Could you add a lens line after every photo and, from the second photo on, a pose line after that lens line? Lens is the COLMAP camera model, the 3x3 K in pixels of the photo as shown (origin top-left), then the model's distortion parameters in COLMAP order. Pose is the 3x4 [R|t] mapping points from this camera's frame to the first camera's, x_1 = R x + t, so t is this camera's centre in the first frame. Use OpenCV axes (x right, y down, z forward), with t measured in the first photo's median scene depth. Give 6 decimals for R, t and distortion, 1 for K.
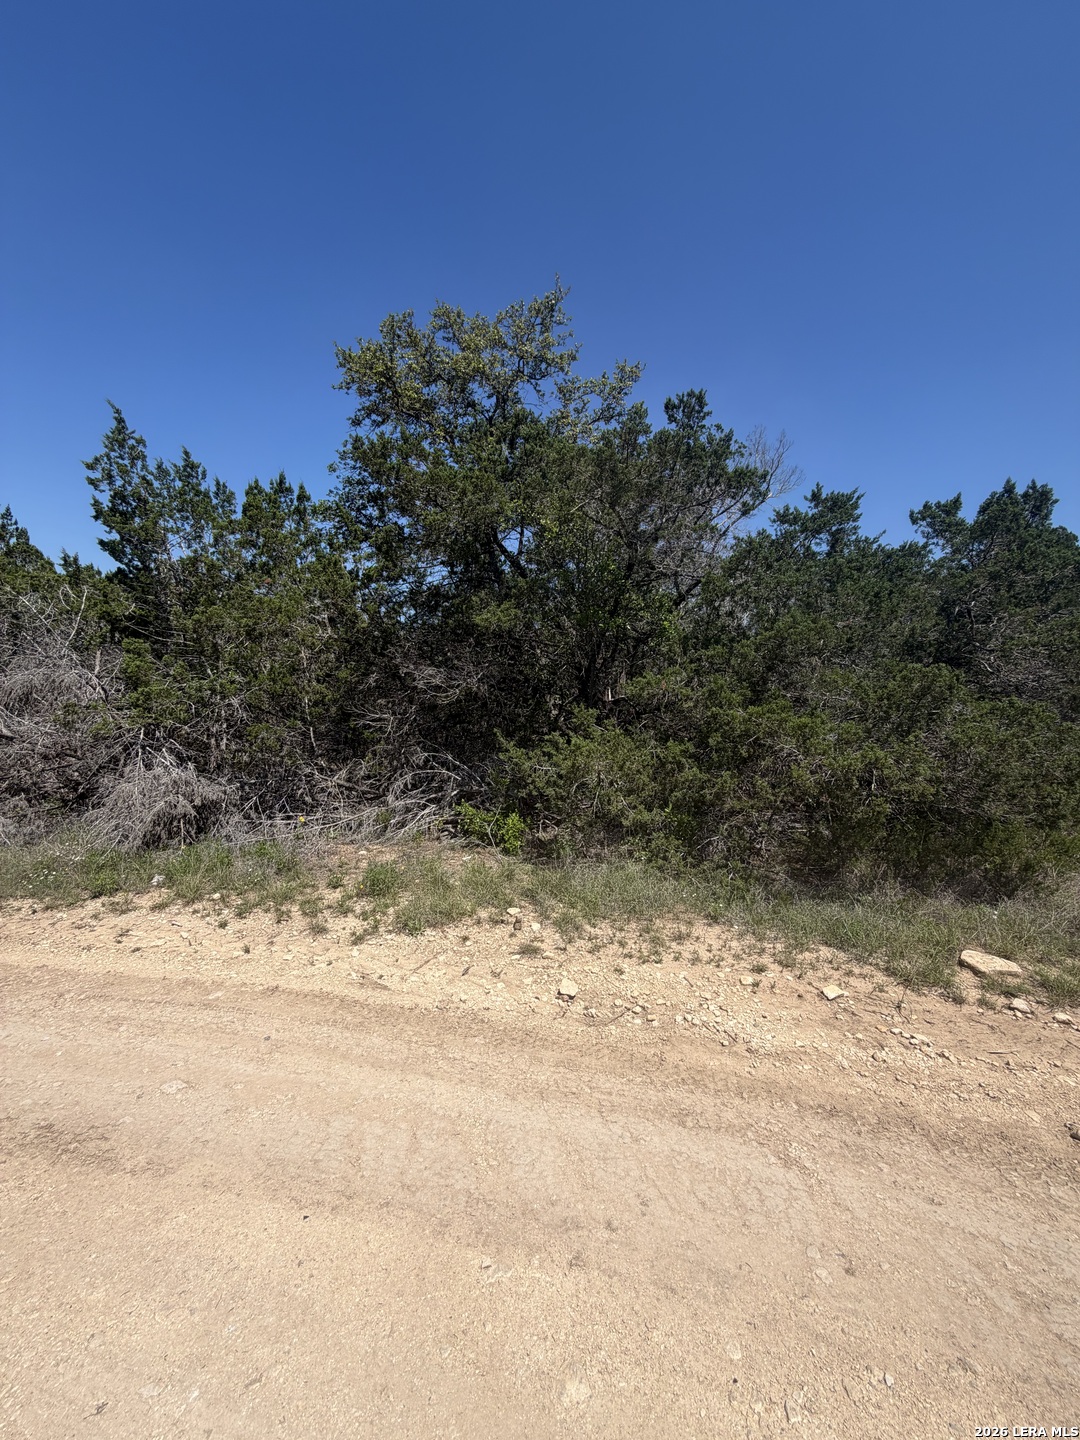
lens RADIAL K [[571.1, 0, 538.9], [0, 571.1, 716.6], [0, 0, 1]] dist [-0.000822, 0.000100]
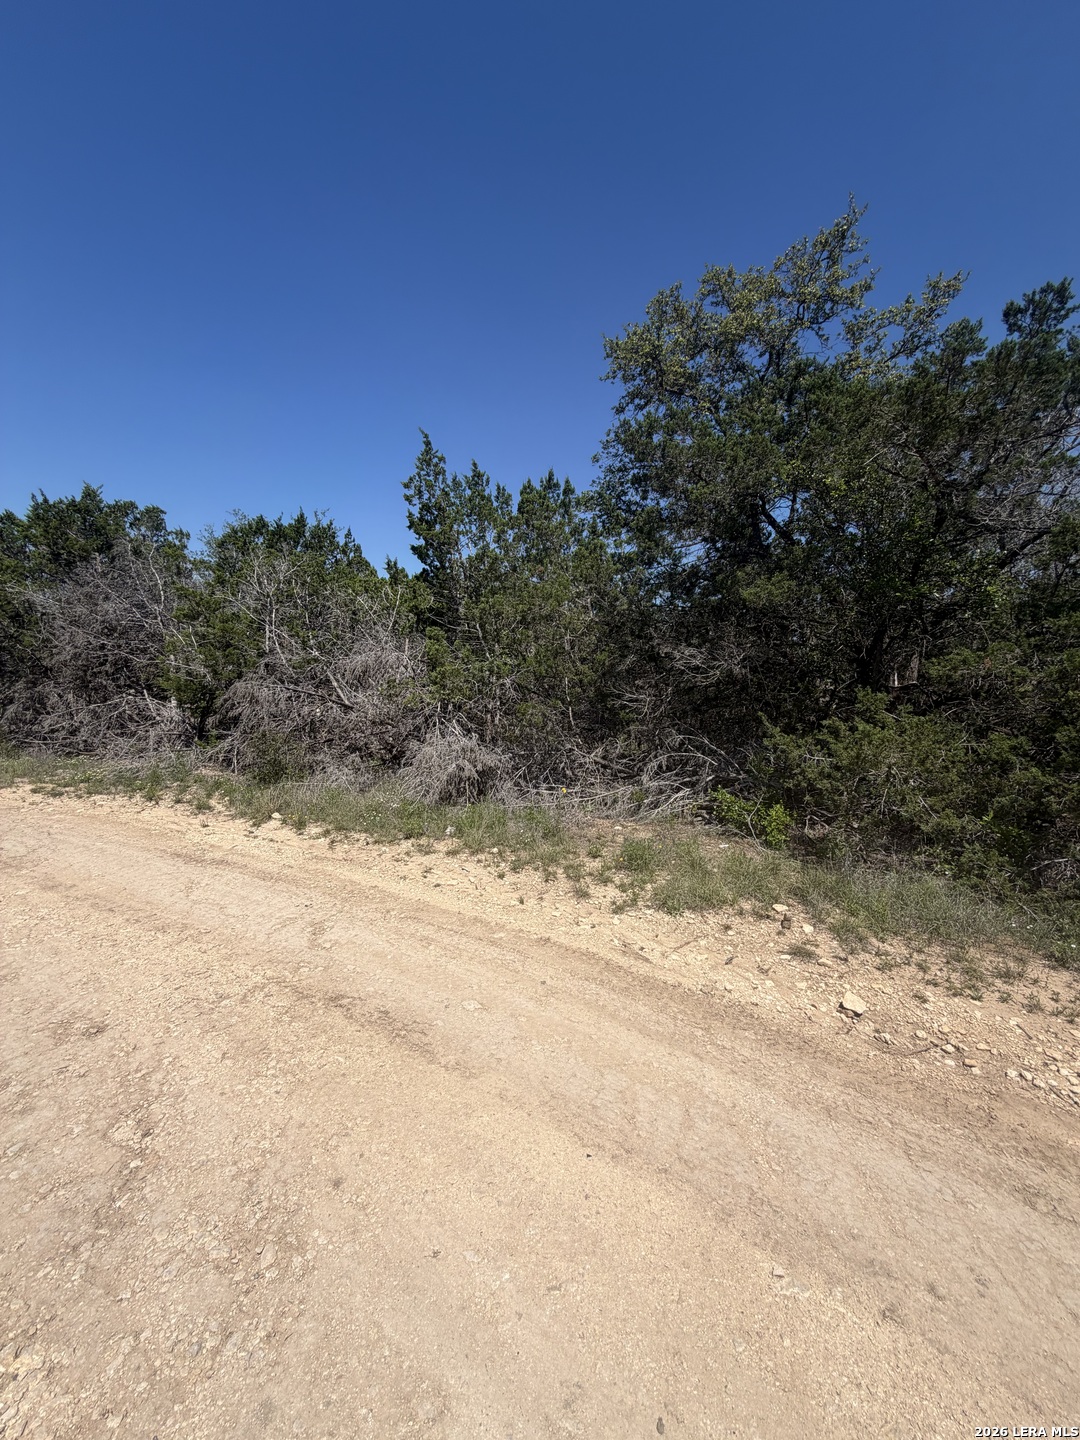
lens RADIAL K [[571.1, 0, 540.5], [0, 571.1, 716.1], [0, 0, 1]] dist [-0.000822, 0.000100]
pose [[0.914768, 0.035488, -0.402418, -0.034719], [-0.027152, 0.999283, 0.026400, 0.015399], [0.403067, -0.013223, 0.915075, 0.004311]]
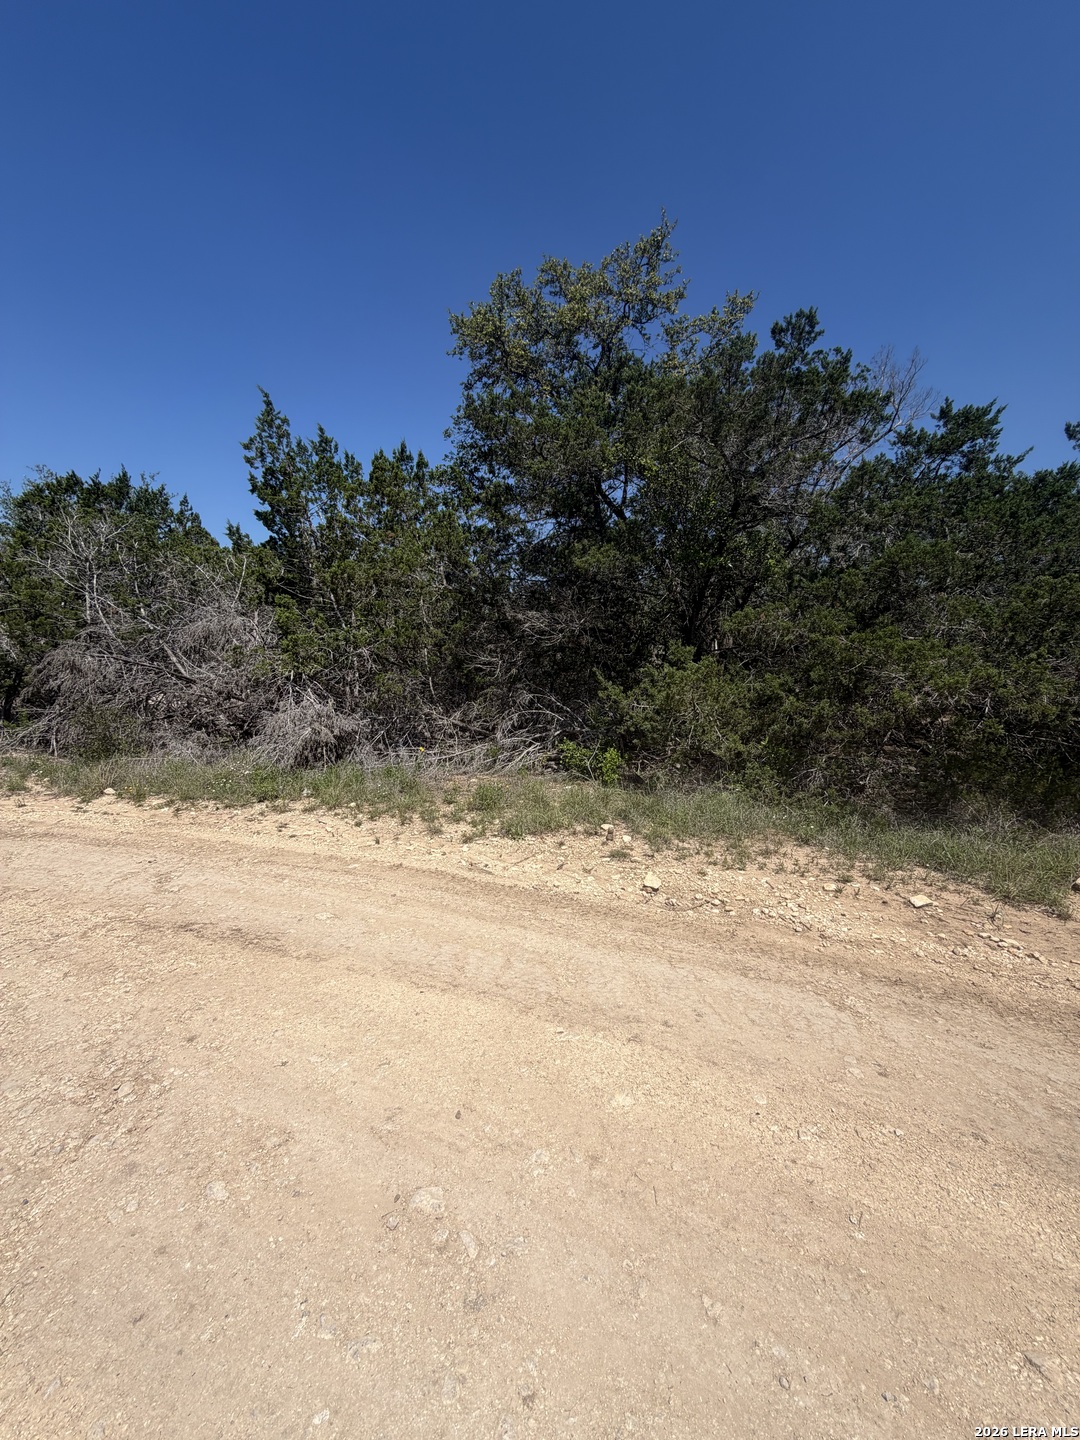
lens RADIAL K [[571.1, 0, 539.7], [0, 571.1, 716.4], [0, 0, 1]] dist [-0.000822, 0.000100]
pose [[0.981392, 0.011690, -0.191658, 0.031098], [-0.002723, 0.998892, 0.046985, 0.074446], [0.191995, -0.045589, 0.980337, -0.061060]]
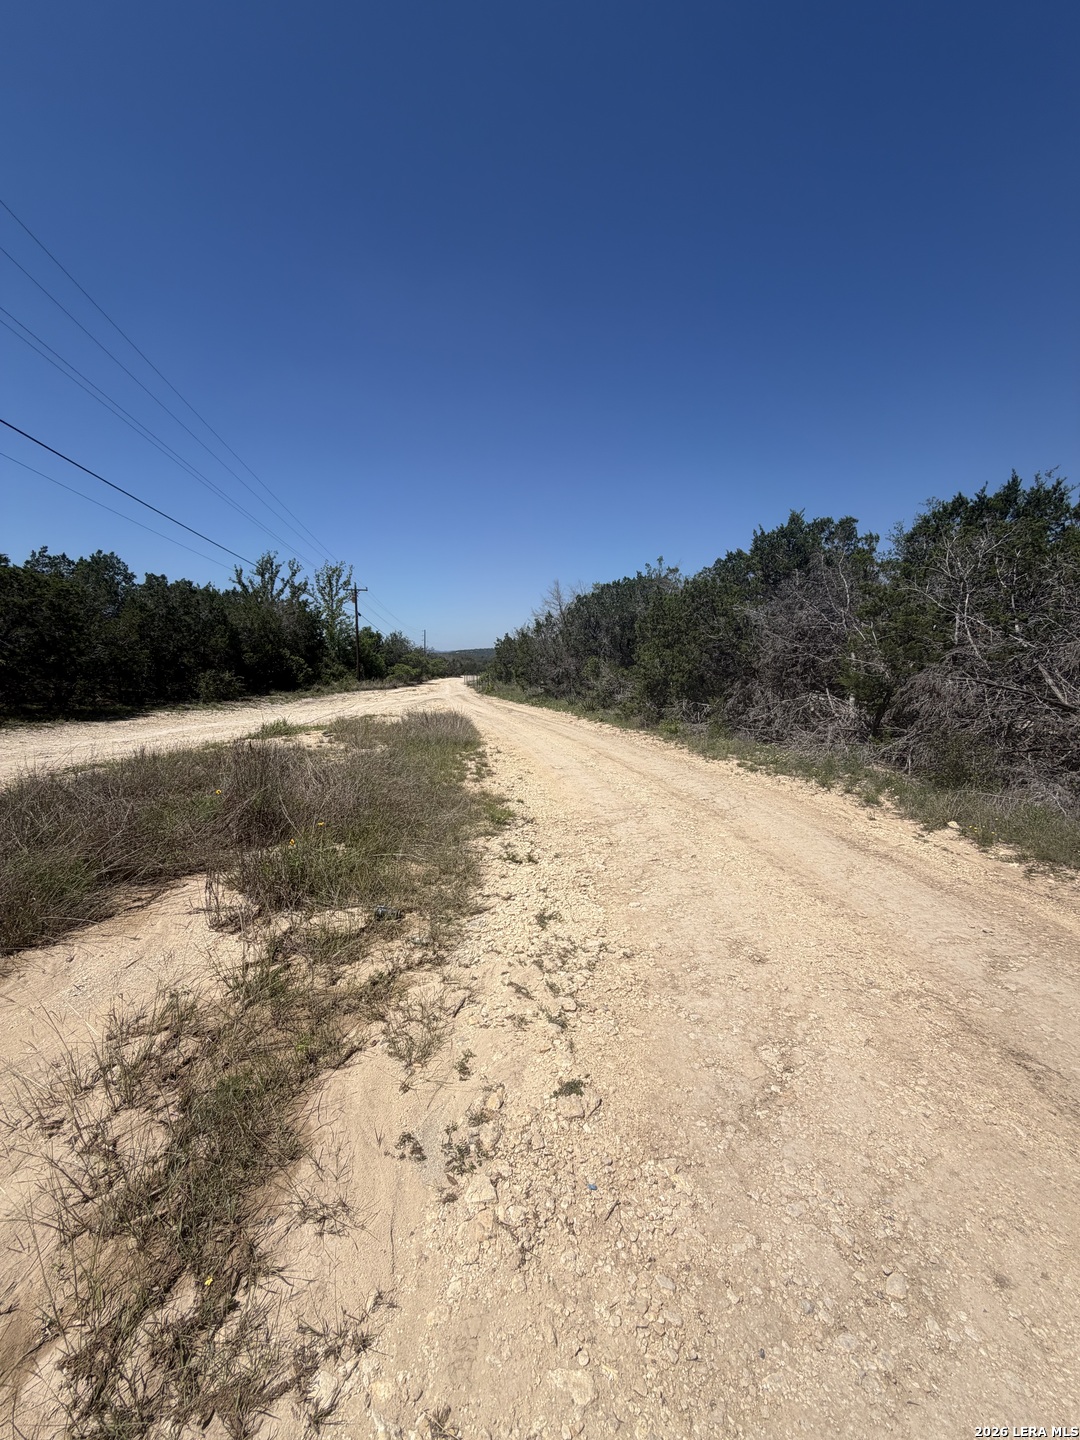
lens RADIAL K [[571.1, 0, 541.7], [0, 571.1, 712.1], [0, 0, 1]] dist [-0.000822, 0.000100]
pose [[0.082359, 0.054015, -0.995138, -0.052930], [-0.050452, 0.997476, 0.049966, 0.054803], [0.995325, 0.046092, 0.084876, 0.029404]]
